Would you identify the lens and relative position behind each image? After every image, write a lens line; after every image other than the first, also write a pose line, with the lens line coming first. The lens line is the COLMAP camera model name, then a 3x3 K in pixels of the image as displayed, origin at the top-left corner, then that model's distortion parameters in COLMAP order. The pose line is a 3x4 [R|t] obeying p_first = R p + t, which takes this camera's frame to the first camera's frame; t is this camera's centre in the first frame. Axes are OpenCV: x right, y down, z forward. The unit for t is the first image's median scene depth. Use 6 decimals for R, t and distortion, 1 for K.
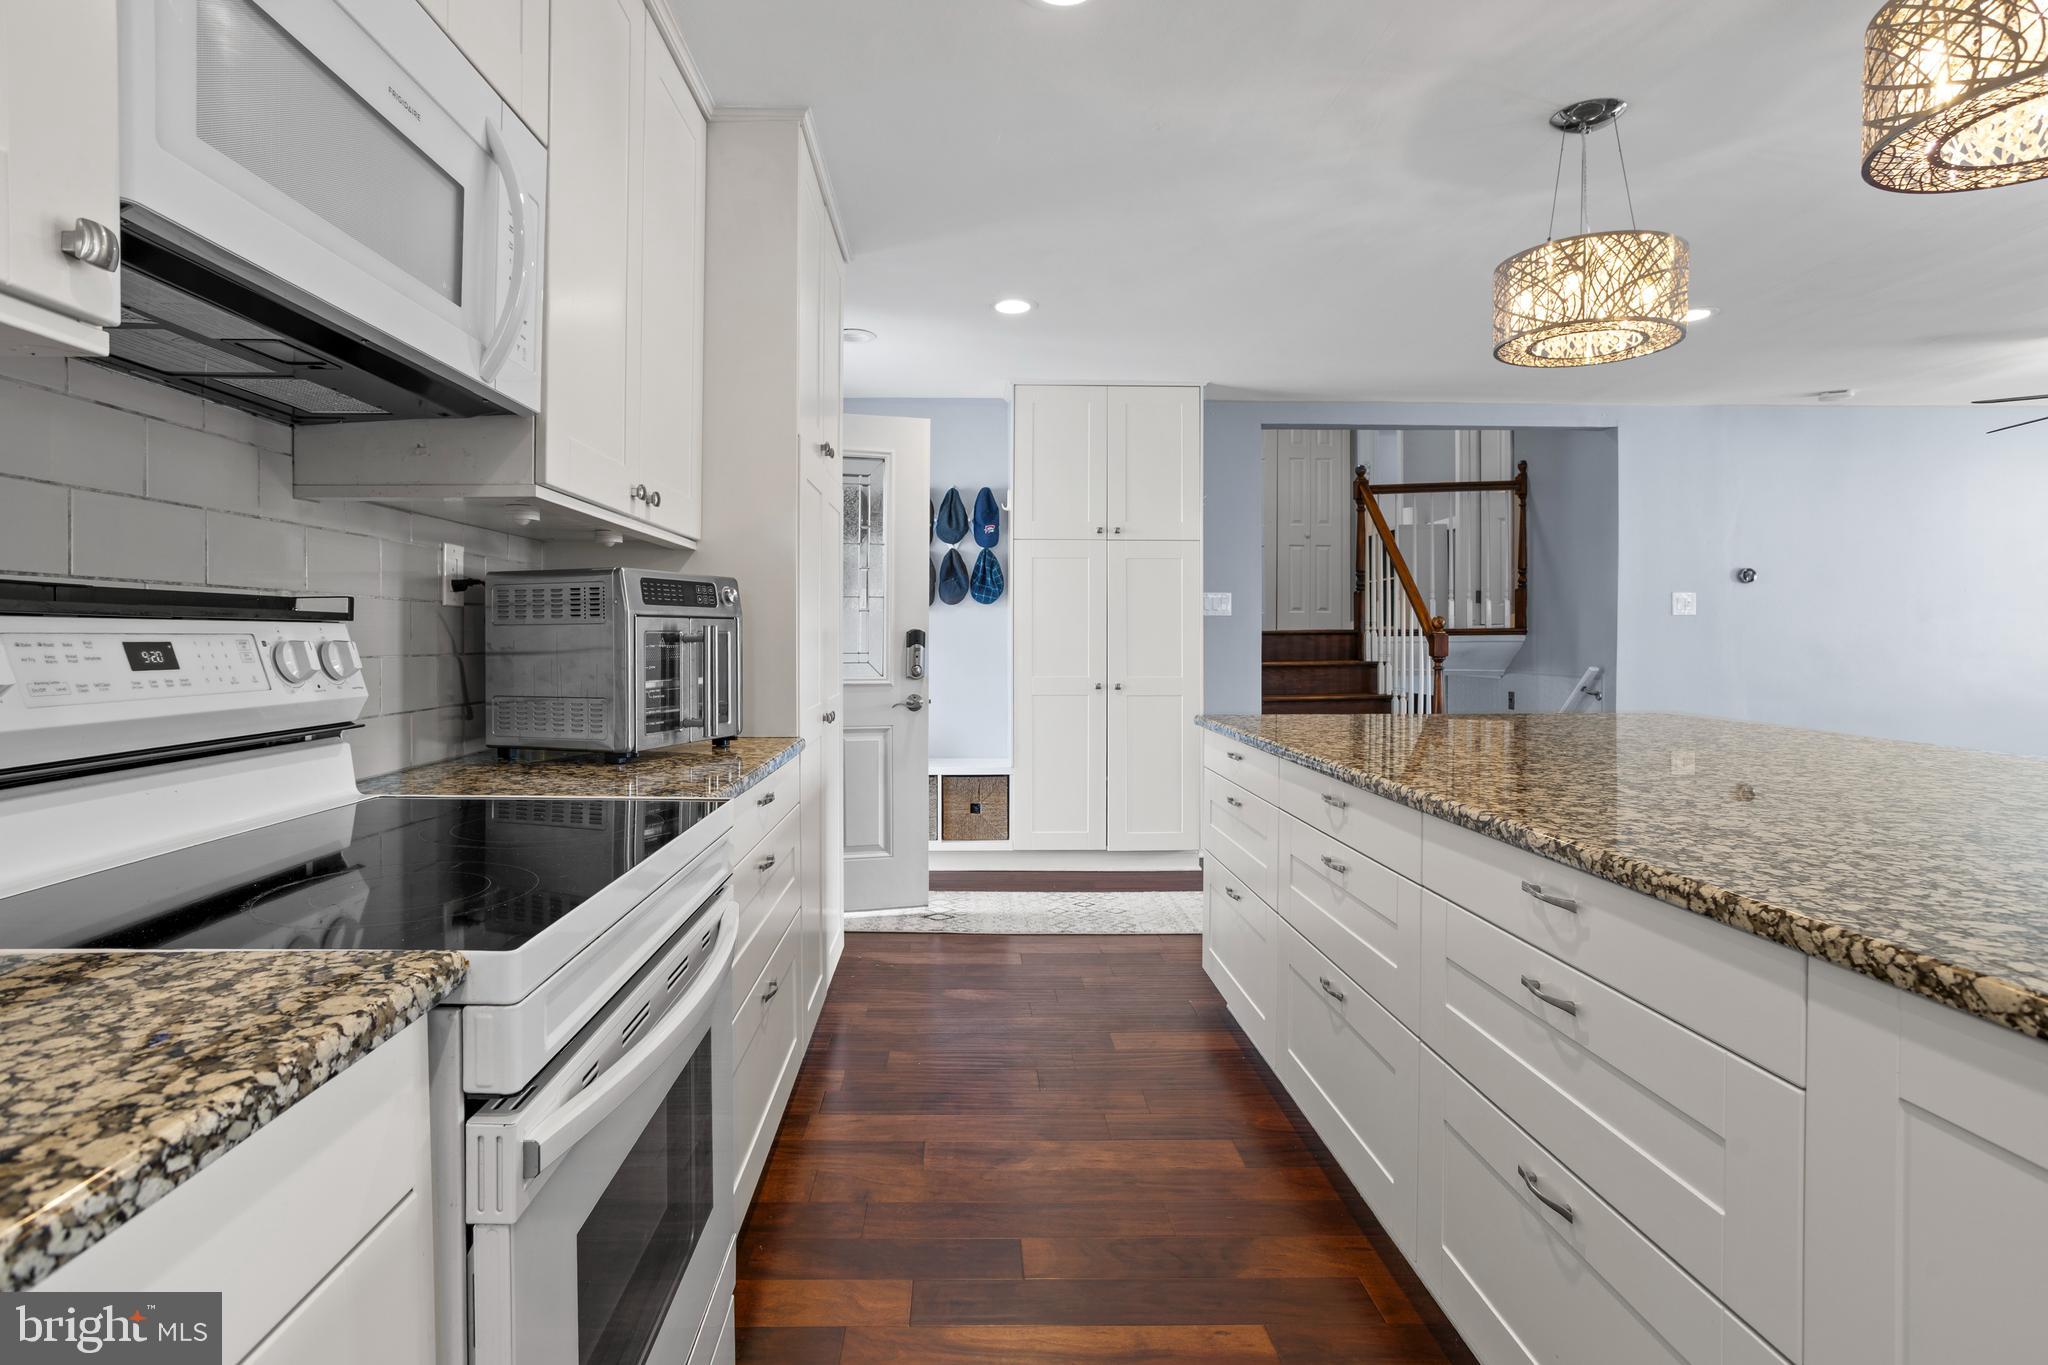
lens RADIAL K [[1016.3, 0, 978.3], [0, 1016.3, 638.1], [0, 0, 1]] dist [-0.021040, 0.000424]
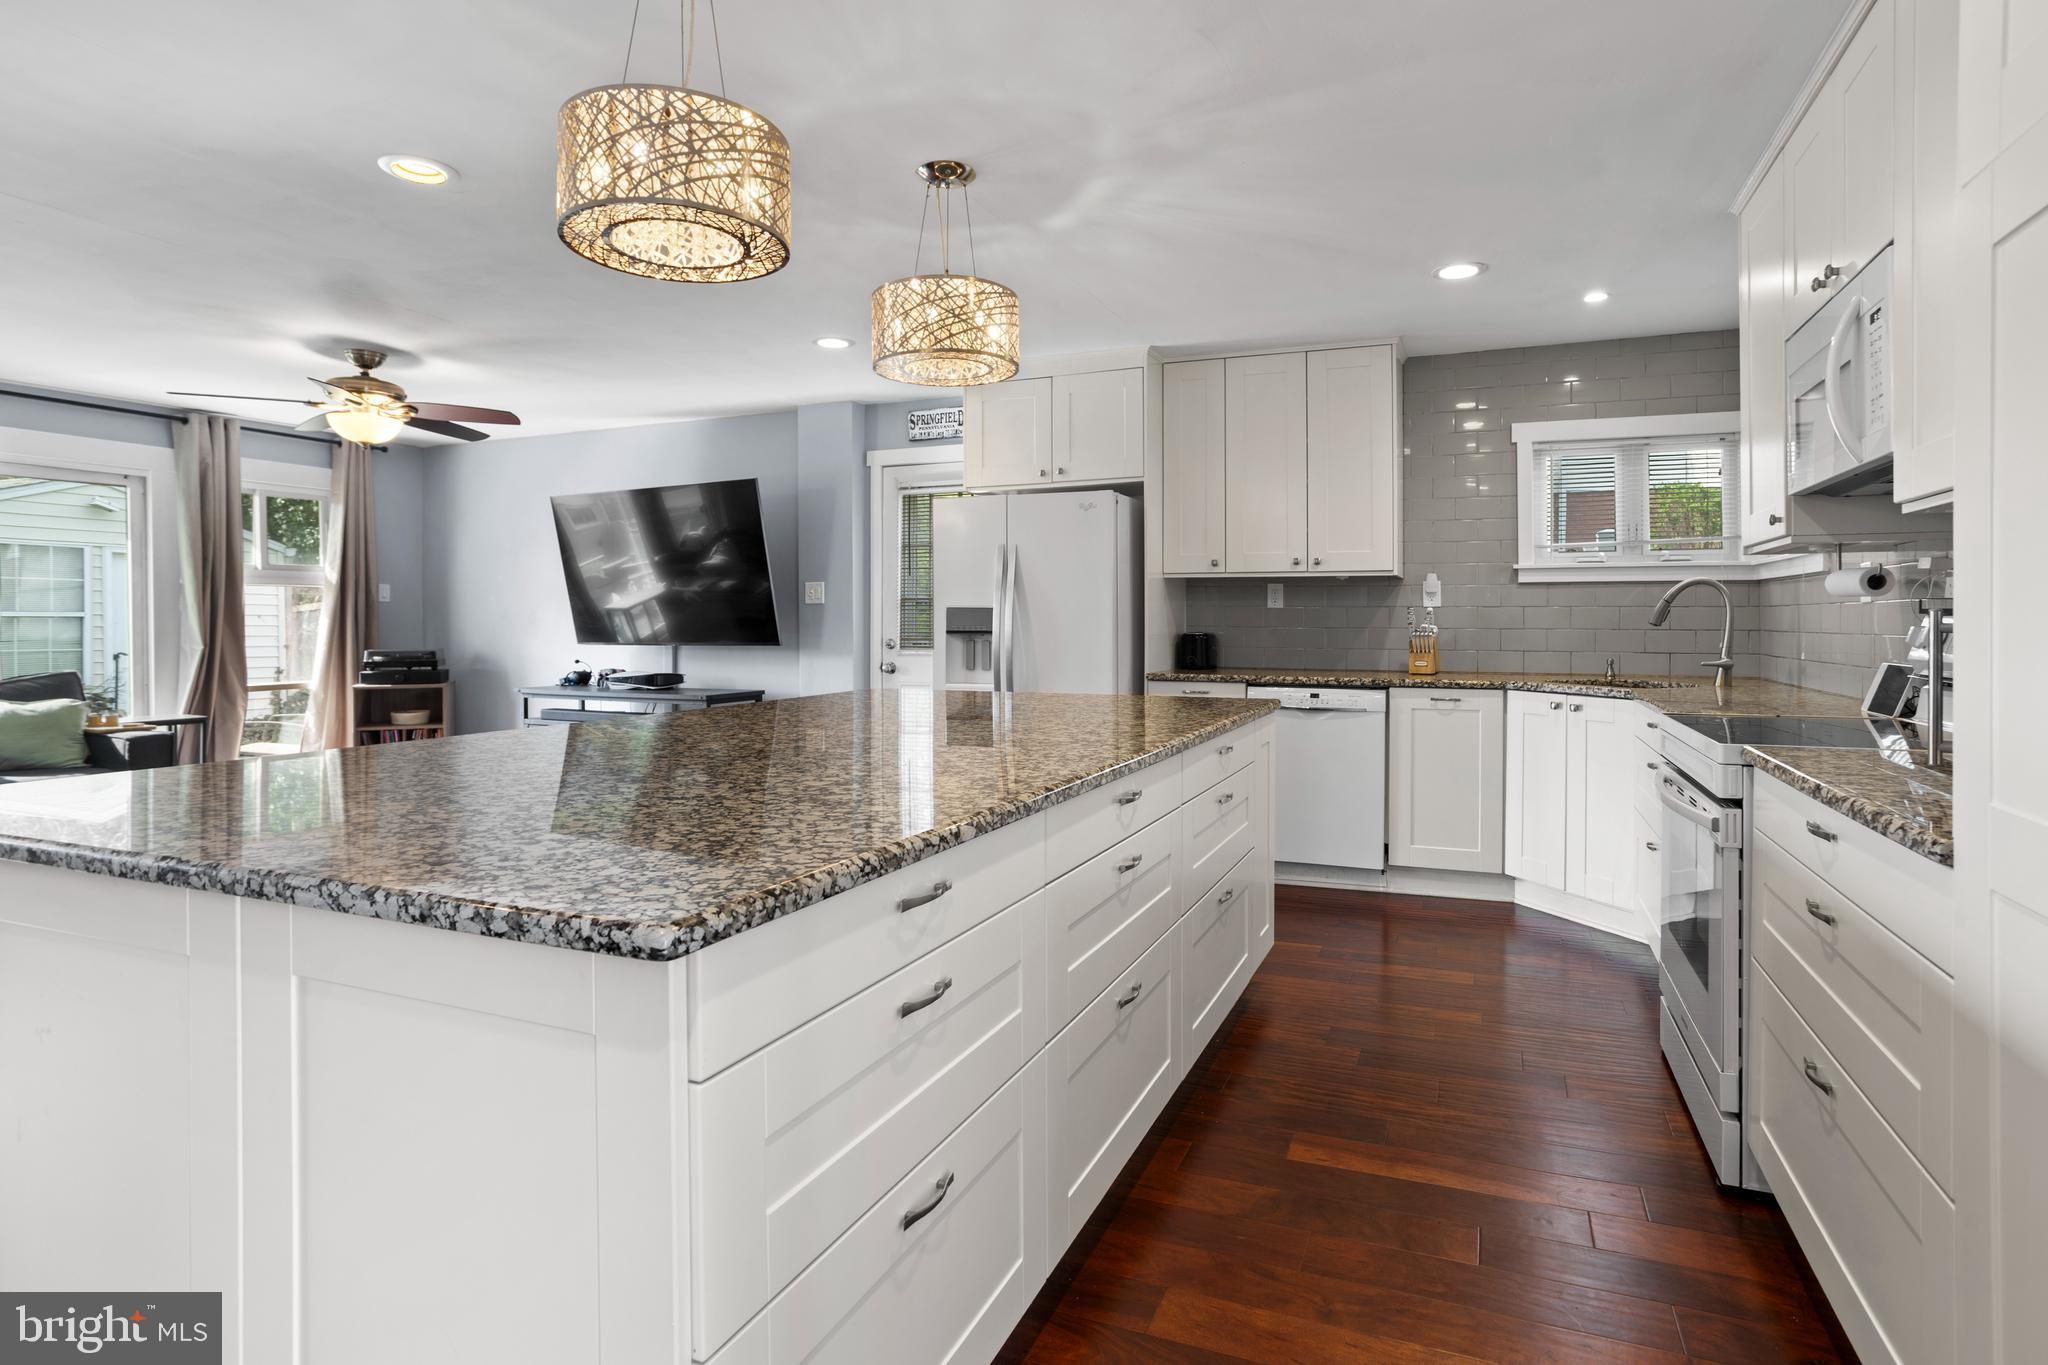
lens RADIAL K [[1015.9, 0, 1093.7], [0, 1015.9, 627.2], [0, 0, 1]] dist [-0.081807, 0.056996]
pose [[-0.927090, -0.005218, 0.374803, 0.012021], [-0.000667, 0.999924, 0.012271, -0.004425], [-0.374838, 0.011126, -0.927023, 0.760302]]
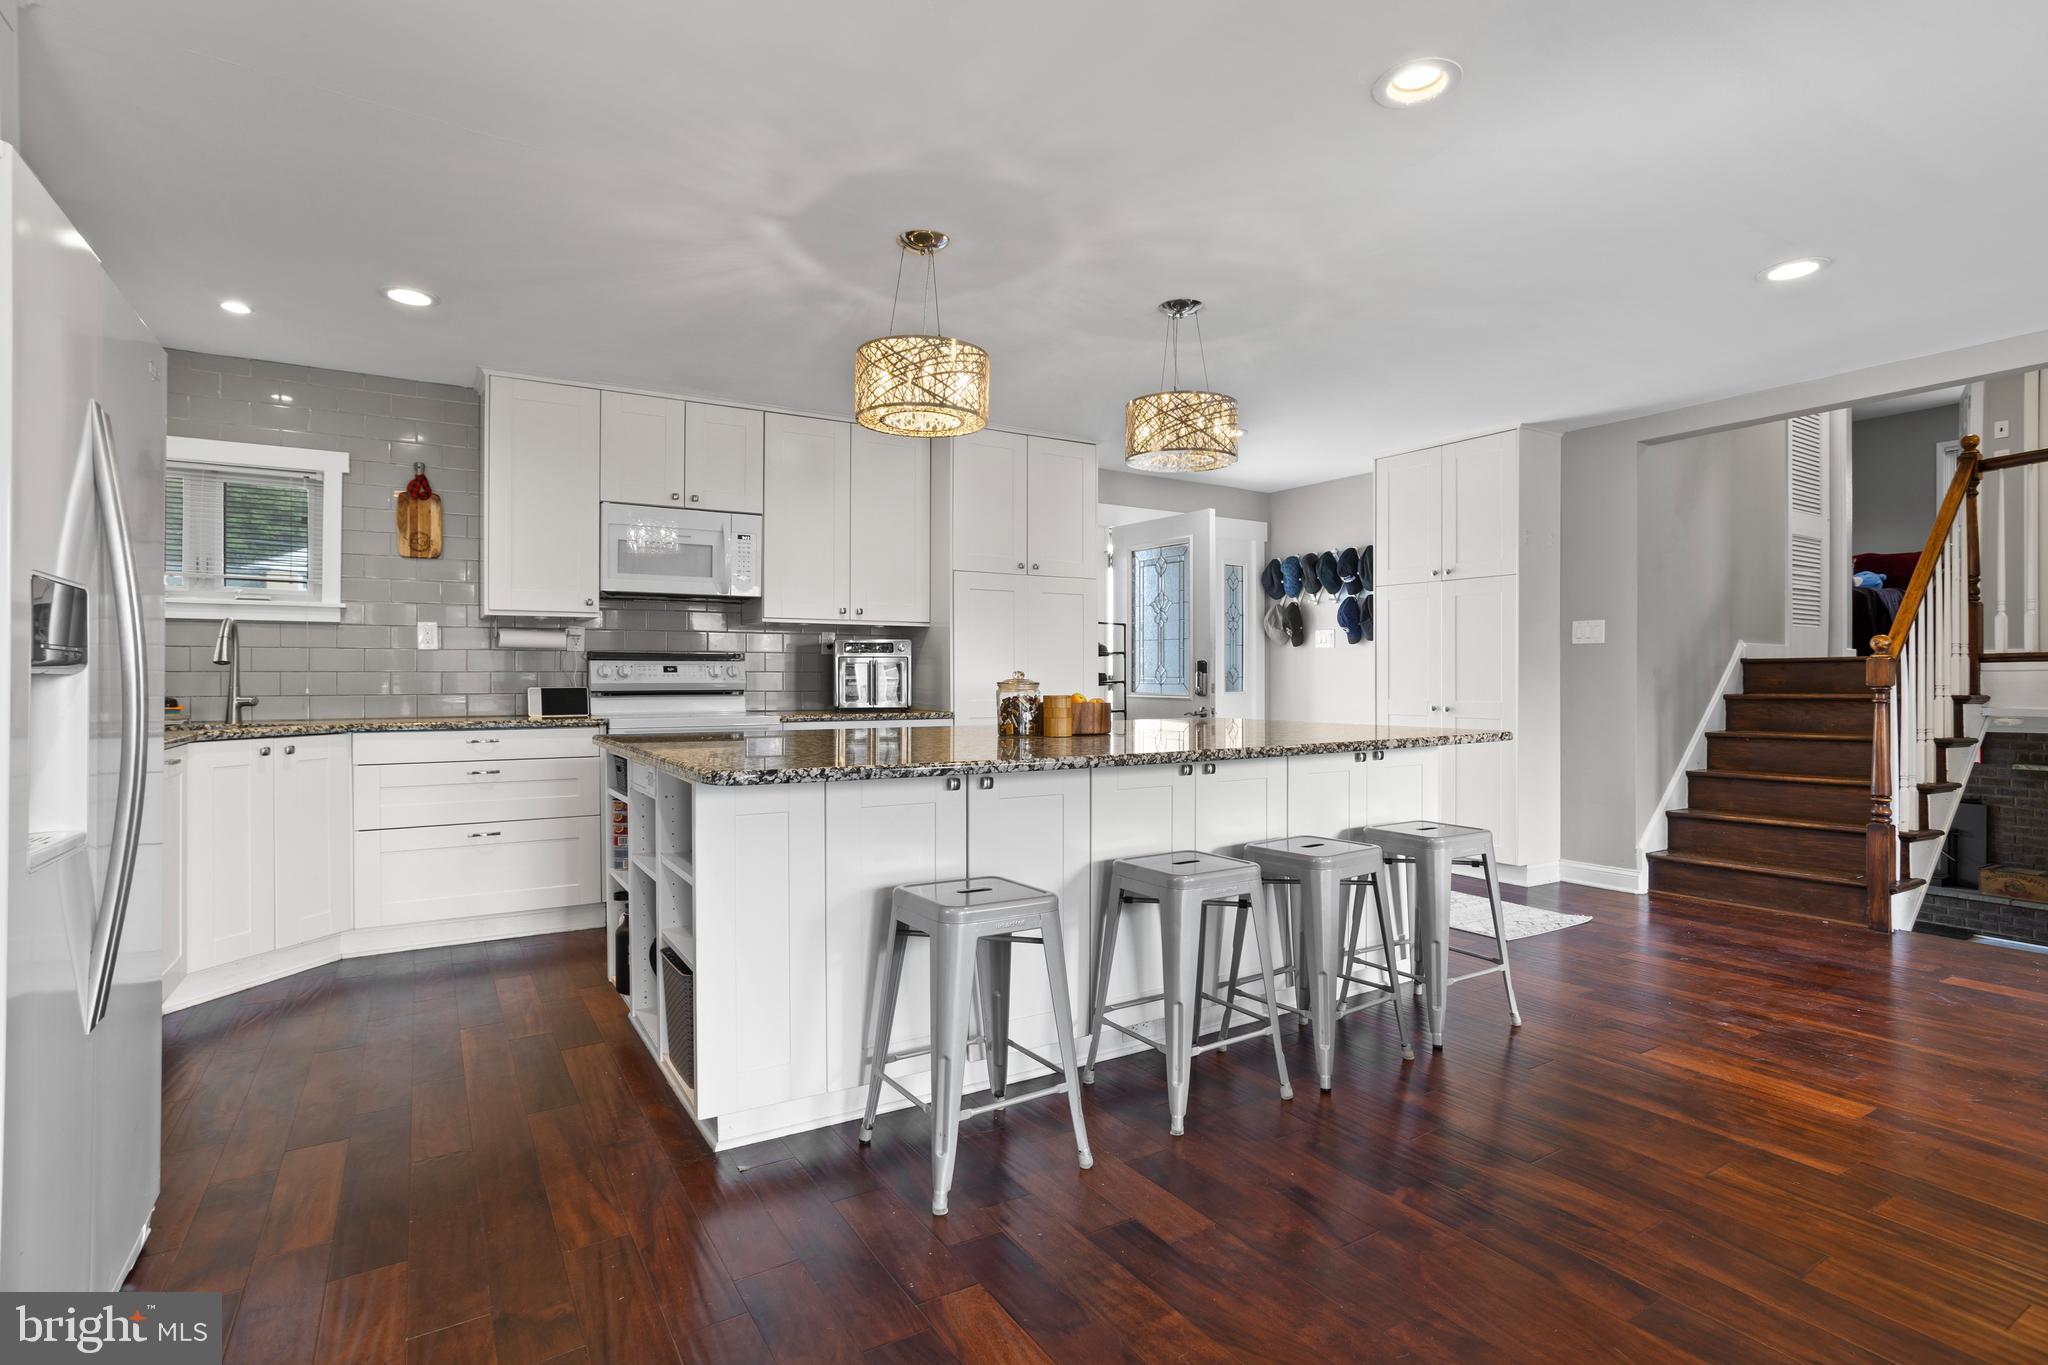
lens RADIAL K [[1003.8, 0, 1024.0], [0, 1003.8, 682.5], [0, 0, 1]] dist [-0.049372, 0.034080]
pose [[0.513300, 0.001351, -0.858208, 0.836455], [0.000252, 0.999998, 0.001725, 0.015537], [0.858209, -0.001101, 0.513299, 0.022237]]
